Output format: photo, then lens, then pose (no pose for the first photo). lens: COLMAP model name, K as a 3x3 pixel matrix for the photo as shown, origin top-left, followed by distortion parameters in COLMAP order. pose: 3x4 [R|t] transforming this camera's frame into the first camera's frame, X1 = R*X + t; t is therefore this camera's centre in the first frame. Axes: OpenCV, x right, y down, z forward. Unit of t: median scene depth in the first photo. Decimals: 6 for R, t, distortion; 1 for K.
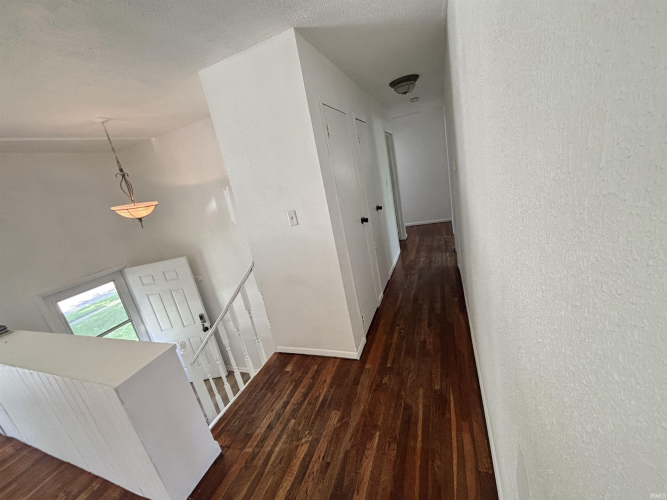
lens RADIAL K [[269.2, 0, 333.5], [0, 269.2, 250.0], [0, 0, 1]] dist [-0.000153, -0.000274]
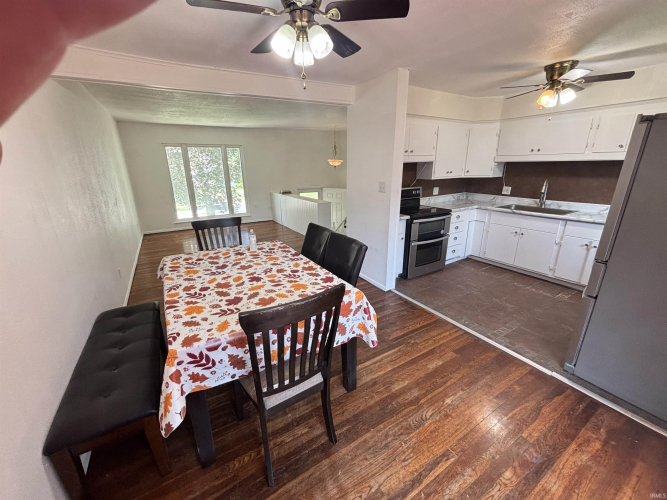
lens RADIAL K [[269.2, 0, 333.5], [0, 269.2, 250.0], [0, 0, 1]] dist [-0.000153, -0.000274]
pose [[0.776852, 0.357598, -0.518290, 0.747573], [-0.306795, 0.933743, 0.184396, 0.135521], [0.549889, 0.015760, 0.835089, -0.959538]]
